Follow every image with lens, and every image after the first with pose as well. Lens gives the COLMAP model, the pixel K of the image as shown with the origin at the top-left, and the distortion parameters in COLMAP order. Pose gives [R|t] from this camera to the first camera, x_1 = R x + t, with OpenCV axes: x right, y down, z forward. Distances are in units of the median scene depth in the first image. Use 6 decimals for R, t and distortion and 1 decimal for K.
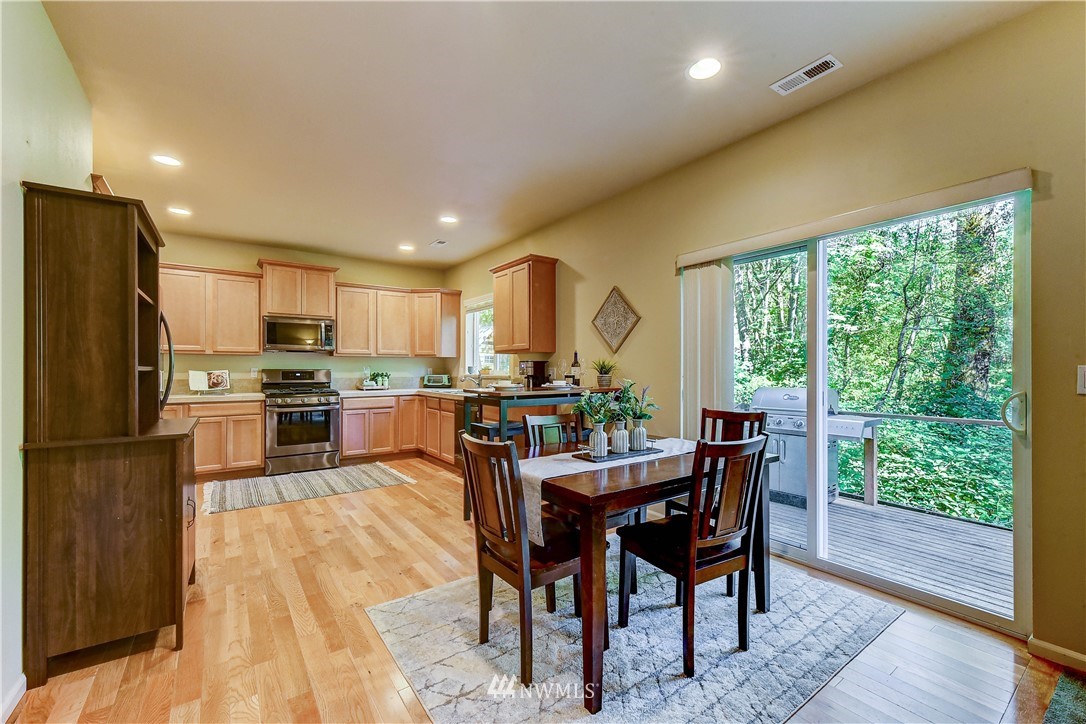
lens RADIAL K [[452.0, 0, 550.3], [0, 452.0, 369.4], [0, 0, 1]] dist [0.003336, 0.000600]
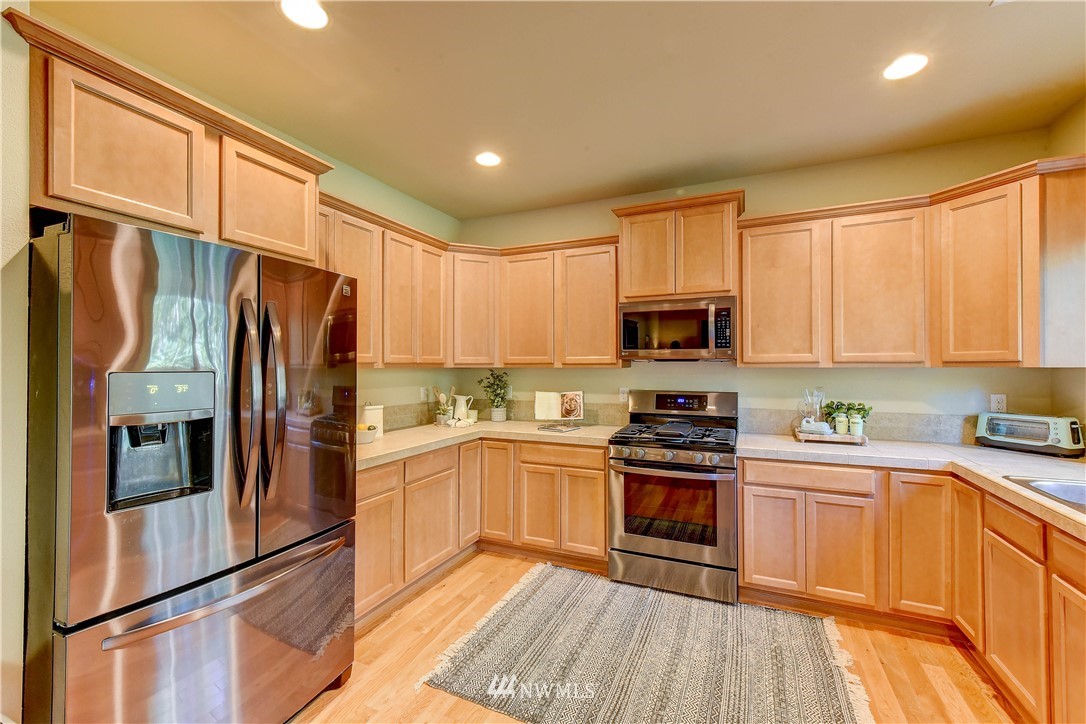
lens RADIAL K [[452.0, 0, 545.8], [0, 452.0, 362.3], [0, 0, 1]] dist [0.003336, 0.000600]
pose [[0.501312, -0.007486, -0.865234, -0.150020], [0.002142, 0.999970, -0.007410, -0.033331], [0.865264, 0.001861, 0.501313, 0.571277]]
